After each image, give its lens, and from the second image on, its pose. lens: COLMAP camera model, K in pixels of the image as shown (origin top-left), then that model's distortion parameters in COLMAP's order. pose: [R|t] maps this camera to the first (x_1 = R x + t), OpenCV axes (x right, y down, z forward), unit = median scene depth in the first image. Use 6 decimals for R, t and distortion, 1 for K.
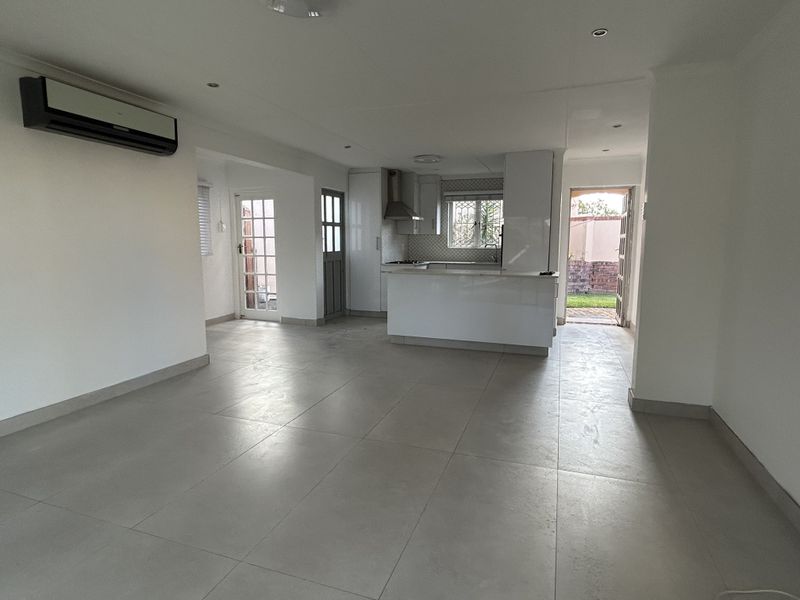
lens RADIAL K [[444.5, 0, 399.7], [0, 444.5, 299.1], [0, 0, 1]] dist [-0.007001, -0.001115]
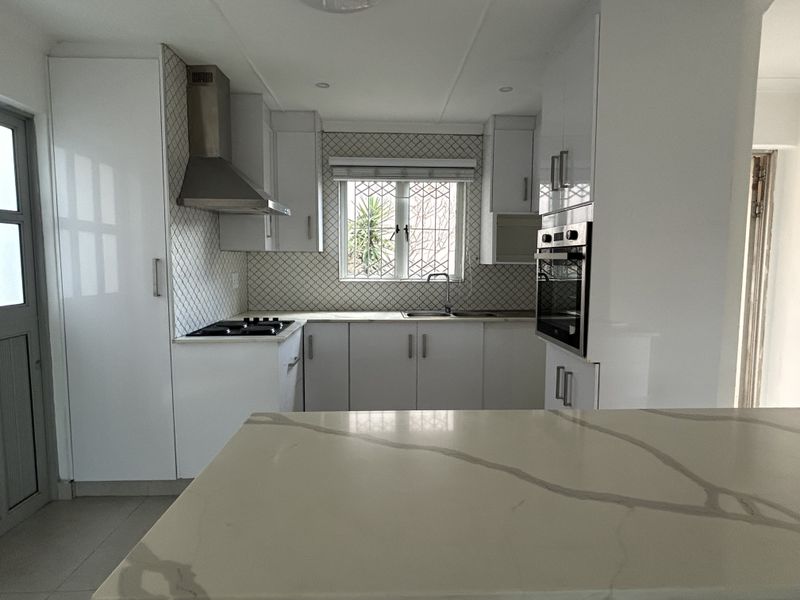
lens RADIAL K [[444.5, 0, 399.9], [0, 444.5, 300.4], [0, 0, 1]] dist [-0.007001, -0.001115]
pose [[0.925729, -0.034245, 0.376634, -0.008087], [0.049400, 0.998309, -0.030649, -0.082235], [-0.374948, 0.046978, 0.925855, 0.582110]]
